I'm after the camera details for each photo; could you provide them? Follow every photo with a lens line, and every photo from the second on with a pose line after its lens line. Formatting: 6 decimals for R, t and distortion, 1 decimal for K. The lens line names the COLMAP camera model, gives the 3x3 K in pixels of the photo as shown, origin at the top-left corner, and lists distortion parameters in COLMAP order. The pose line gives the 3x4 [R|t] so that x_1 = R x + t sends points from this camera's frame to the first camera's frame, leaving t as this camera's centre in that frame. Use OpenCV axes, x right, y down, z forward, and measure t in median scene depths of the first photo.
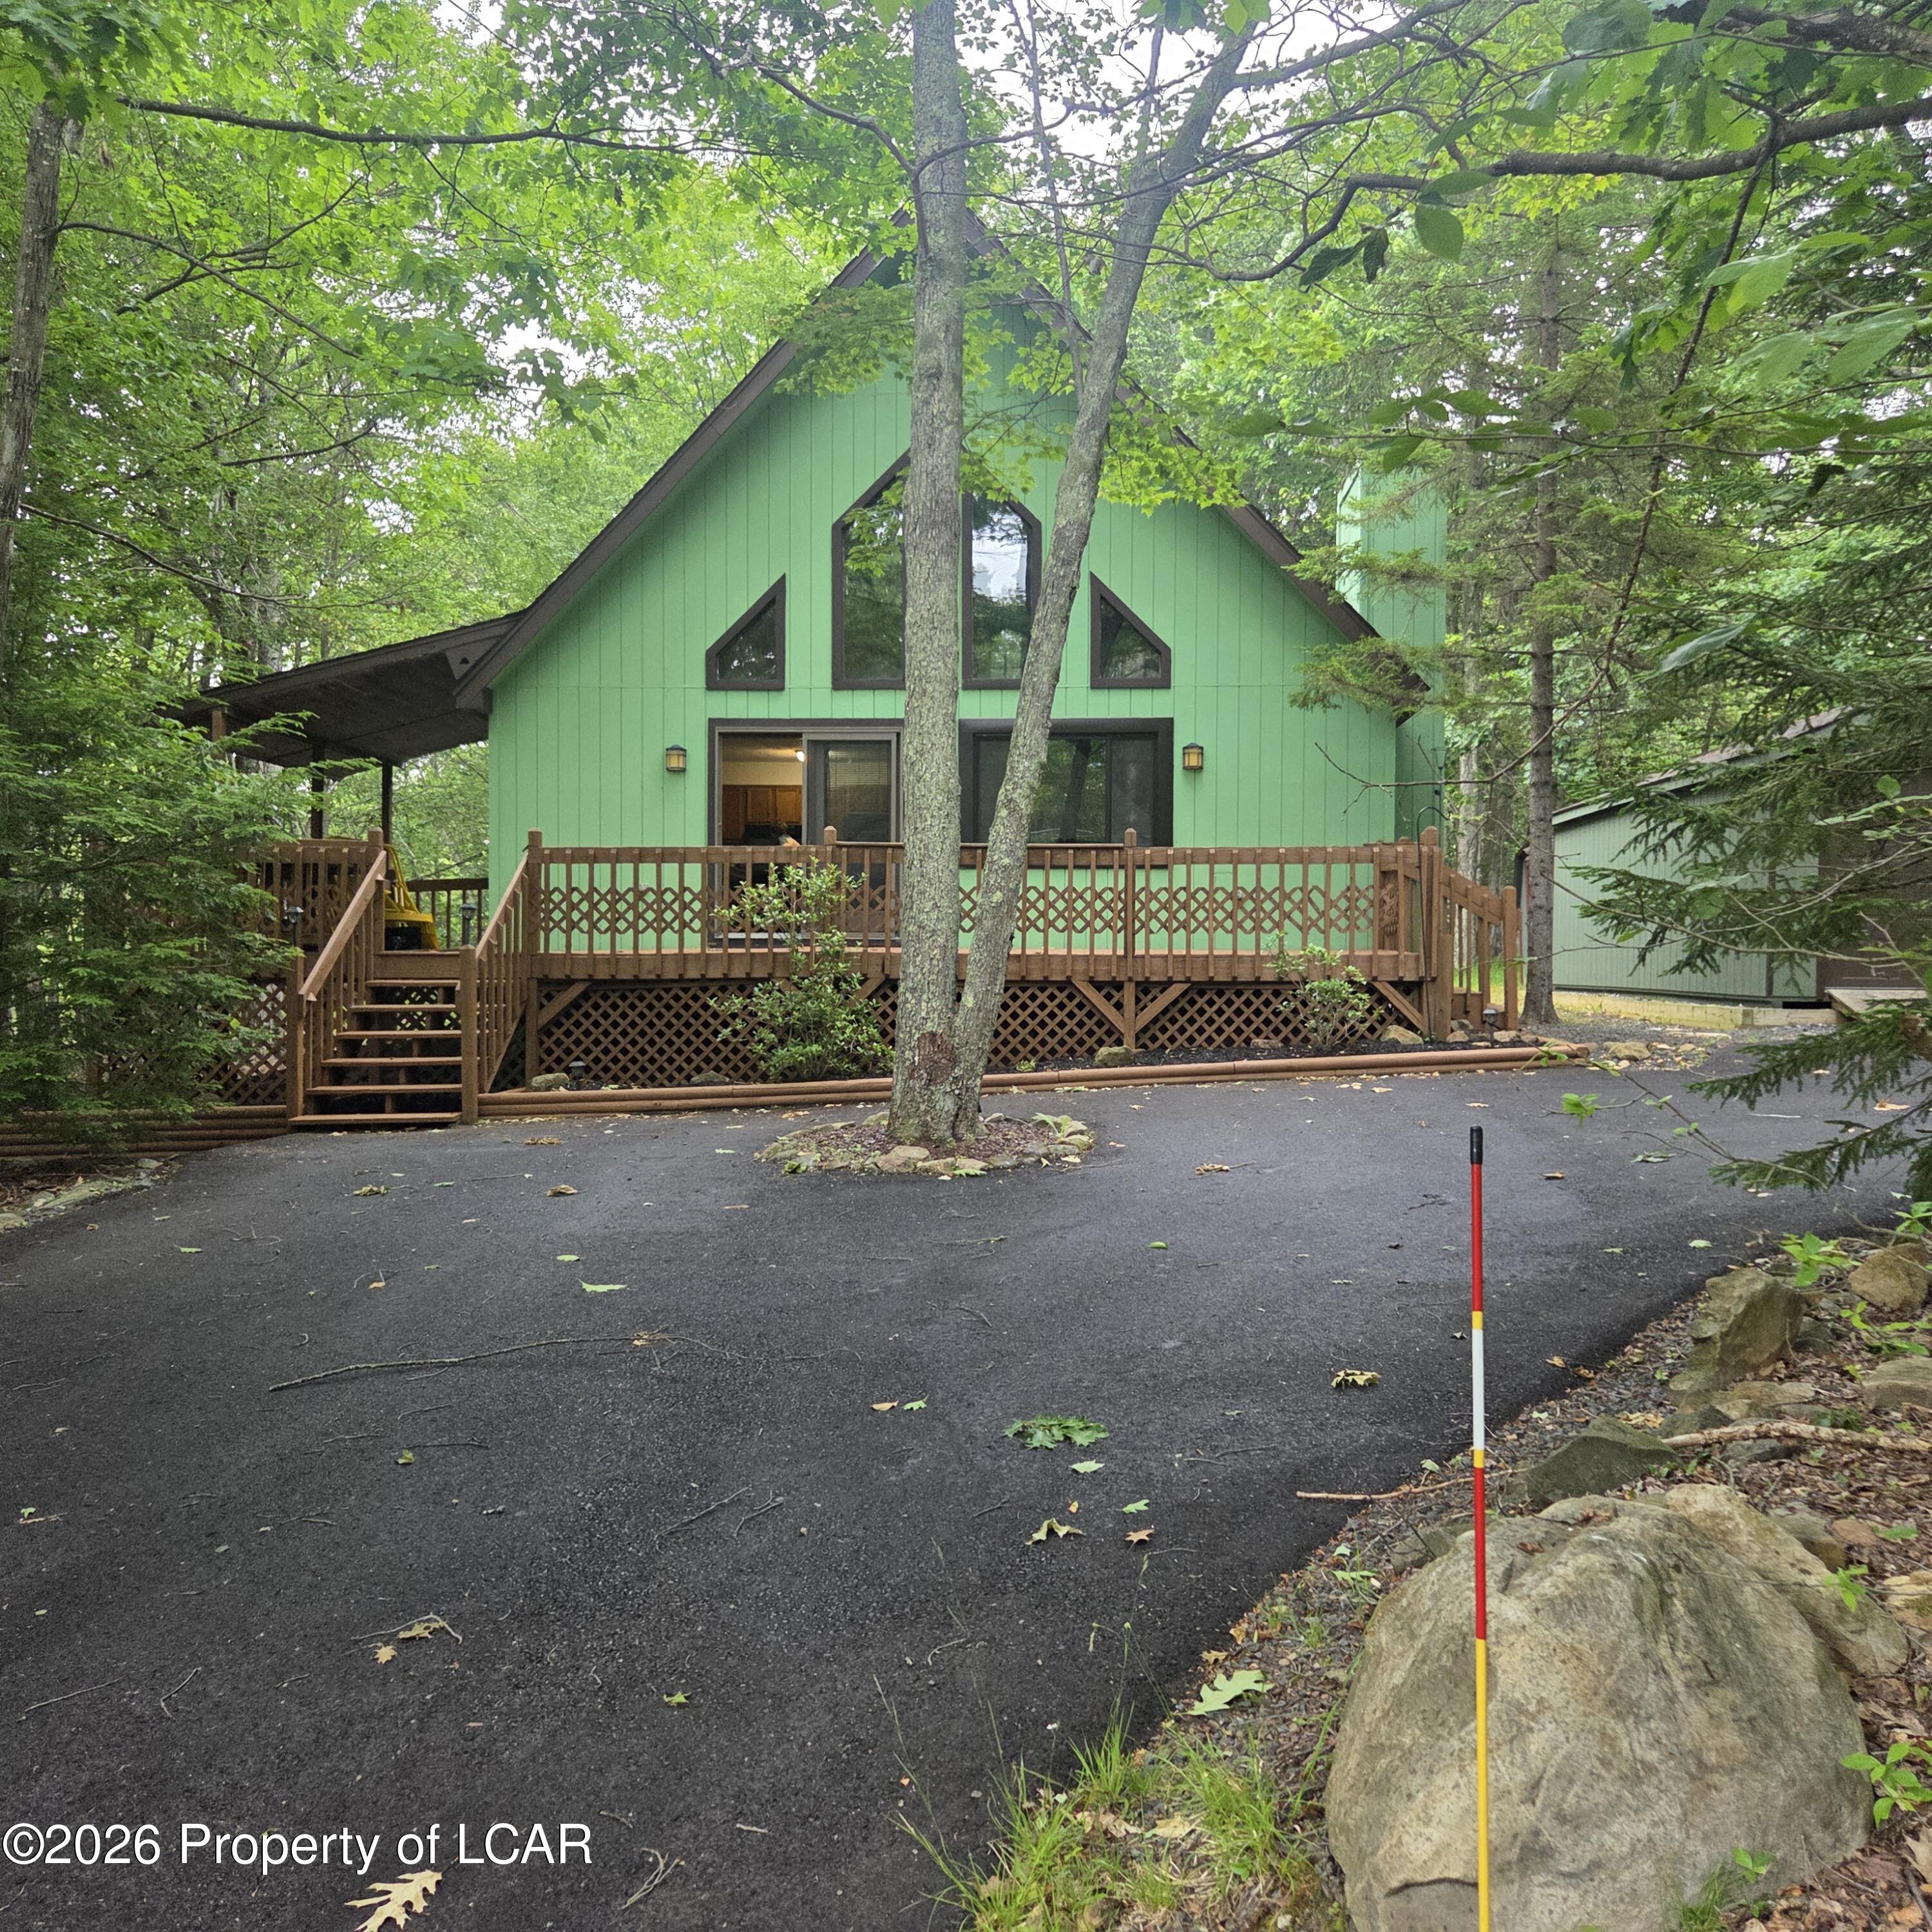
lens RADIAL K [[1620.7, 0, 966.0], [0, 1620.7, 966.0], [0, 0, 1]] dist [0.090526, 0.000728]
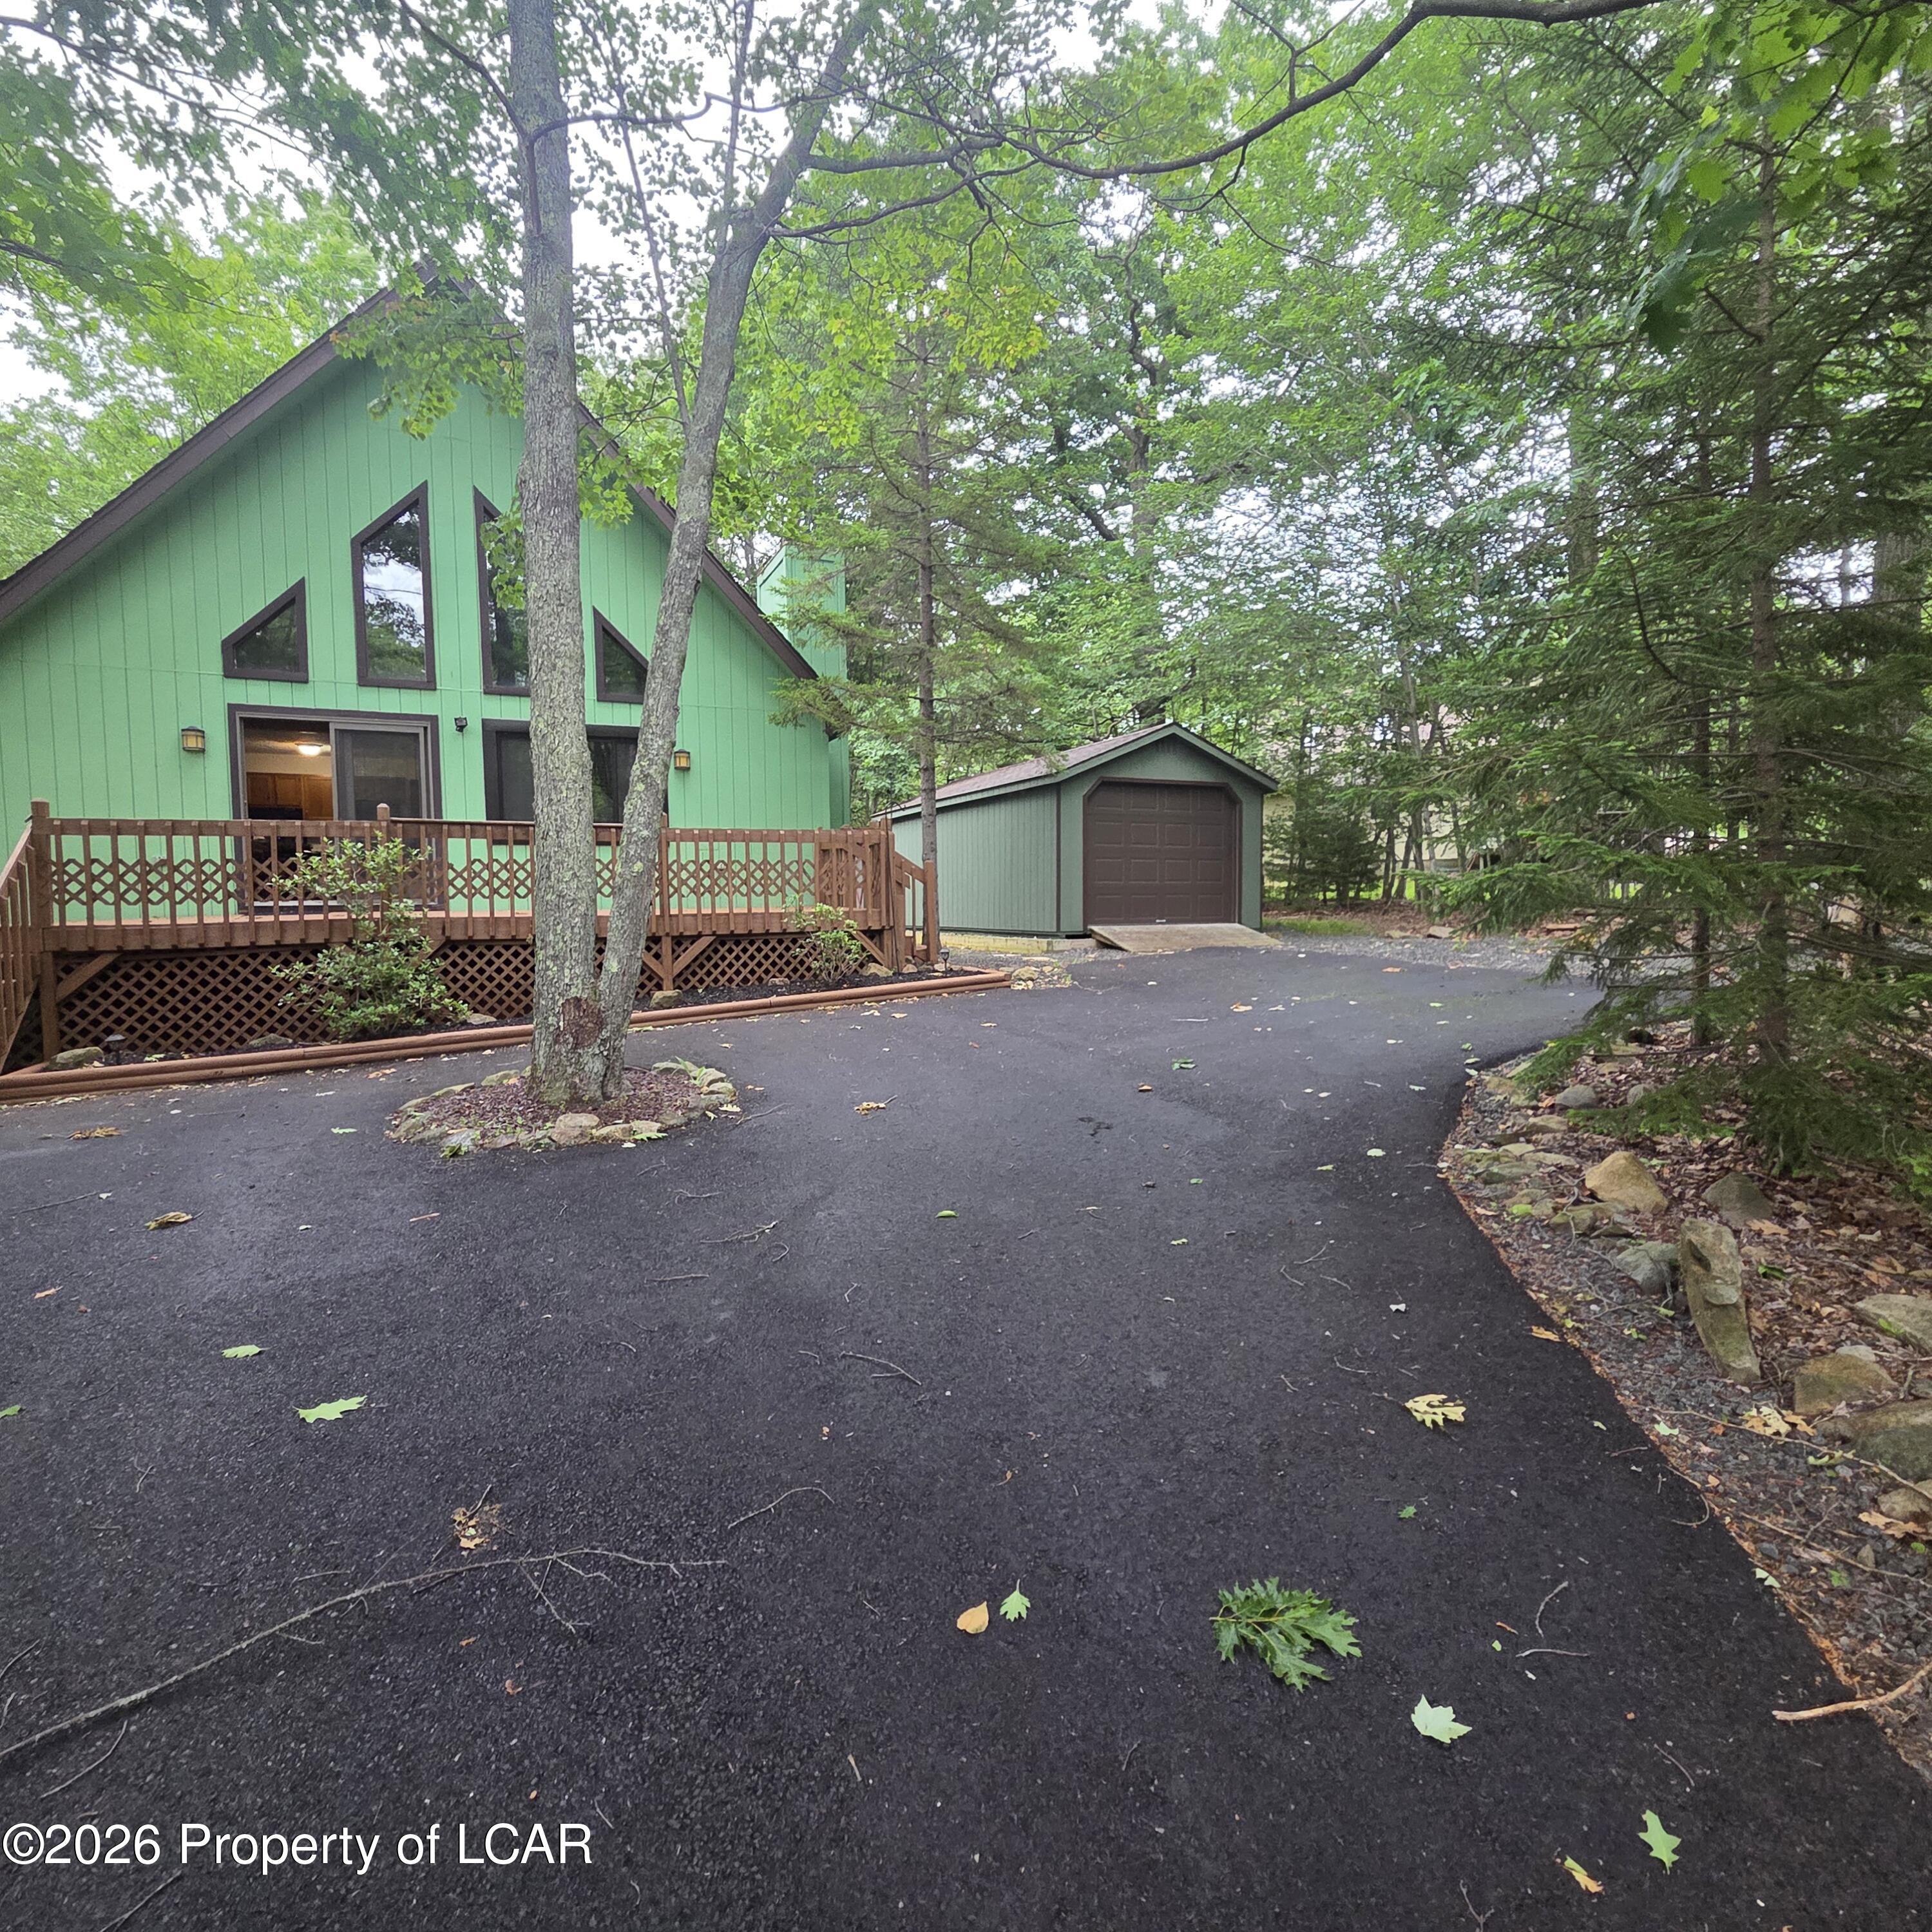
lens RADIAL K [[1056.0, 0, 957.5], [0, 1056.0, 963.5], [0, 0, 1]] dist [0.009139, -0.002049]
pose [[0.889011, -0.043017, 0.455861, -0.069688], [0.021620, 0.998410, 0.052052, -0.006851], [-0.457376, -0.036419, 0.888528, 0.179614]]
